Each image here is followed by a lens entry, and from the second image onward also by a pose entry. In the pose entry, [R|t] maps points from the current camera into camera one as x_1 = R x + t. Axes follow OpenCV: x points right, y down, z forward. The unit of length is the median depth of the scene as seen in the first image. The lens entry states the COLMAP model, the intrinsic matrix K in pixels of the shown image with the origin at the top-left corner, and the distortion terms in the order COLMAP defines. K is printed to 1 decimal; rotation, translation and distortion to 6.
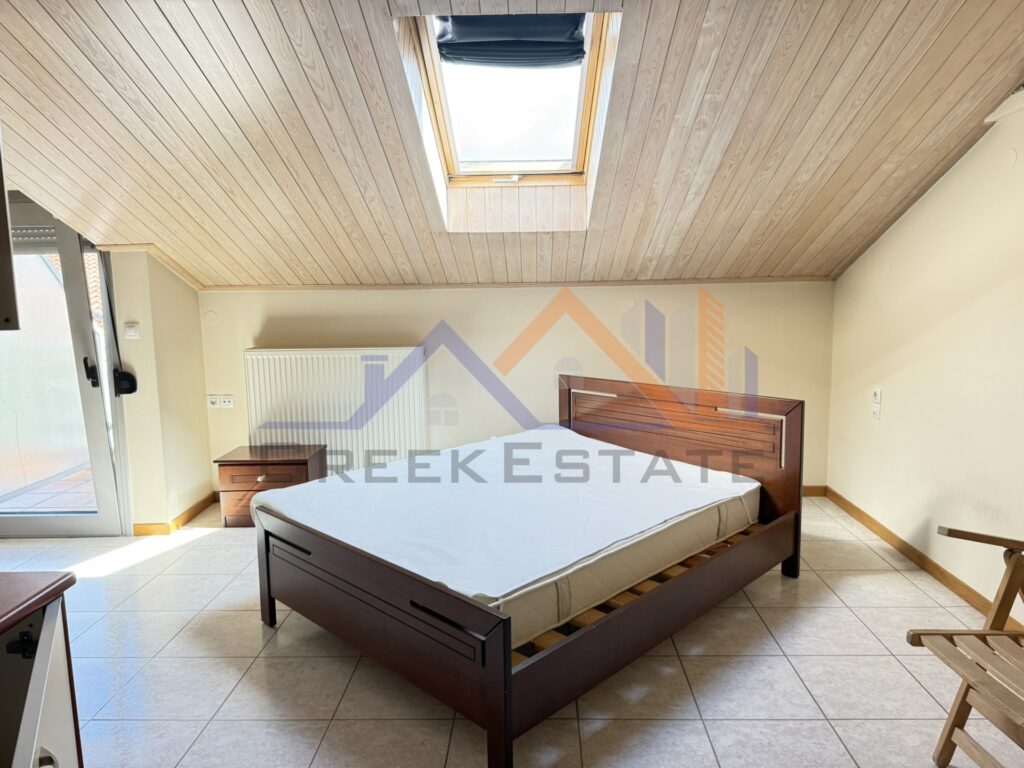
lens RADIAL K [[720.5, 0, 512.8], [0, 720.5, 384.5], [0, 0, 1]] dist [0.064889, -0.074920]
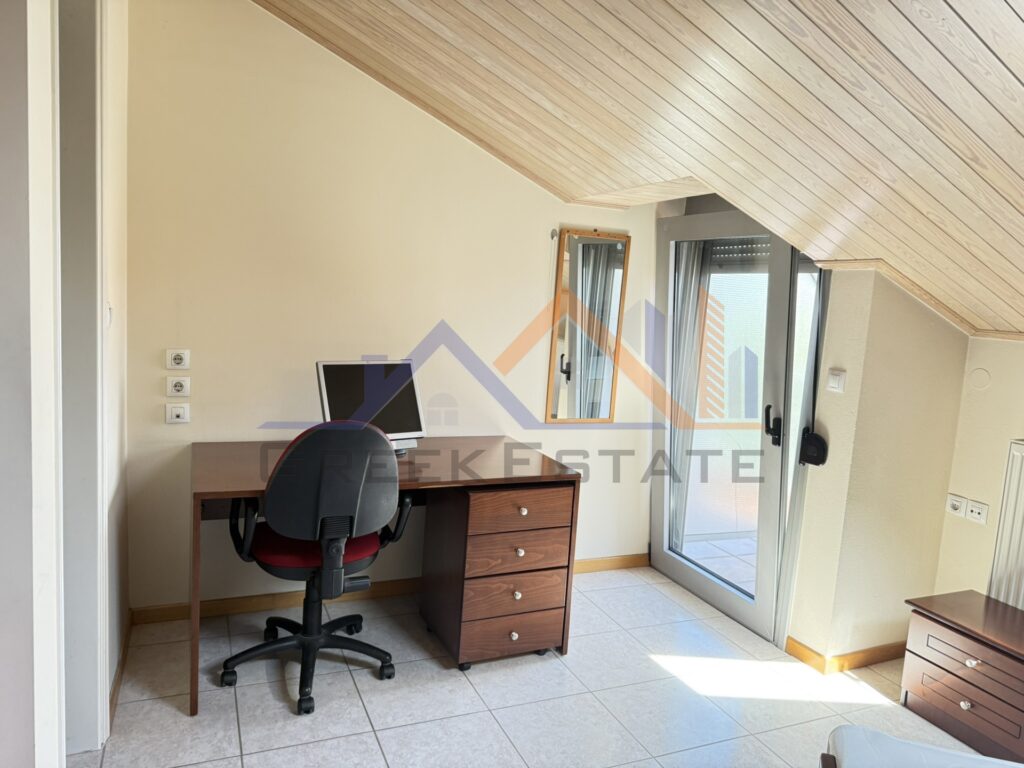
lens RADIAL K [[720.5, 0, 492.8], [0, 720.5, 386.3], [0, 0, 1]] dist [0.064889, -0.074920]
pose [[0.410639, 0.157457, -0.898100, -0.016594], [-0.196577, 0.977101, 0.081427, -0.061565], [0.890356, 0.143108, 0.432188, 0.397099]]
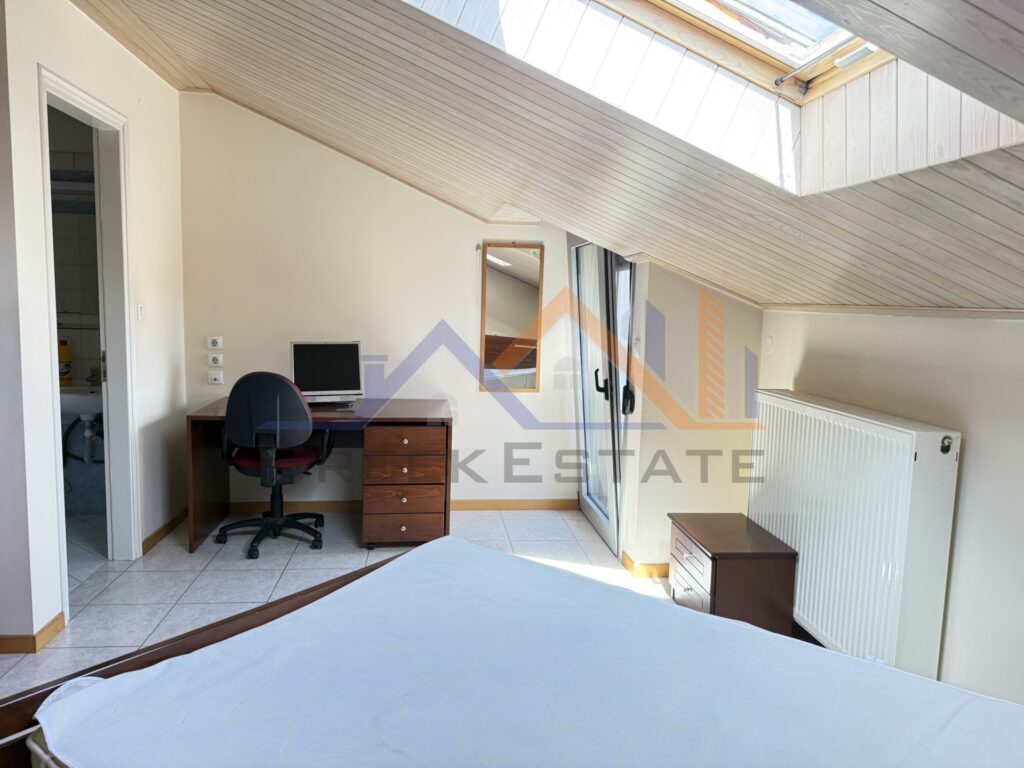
lens RADIAL K [[720.5, 0, 474.7], [0, 720.5, 377.2], [0, 0, 1]] dist [0.064889, -0.074920]
pose [[0.108631, 0.123141, -0.986426, 0.380961], [-0.163489, 0.980999, 0.104459, -0.100860], [0.980546, 0.149923, 0.126699, 0.696751]]
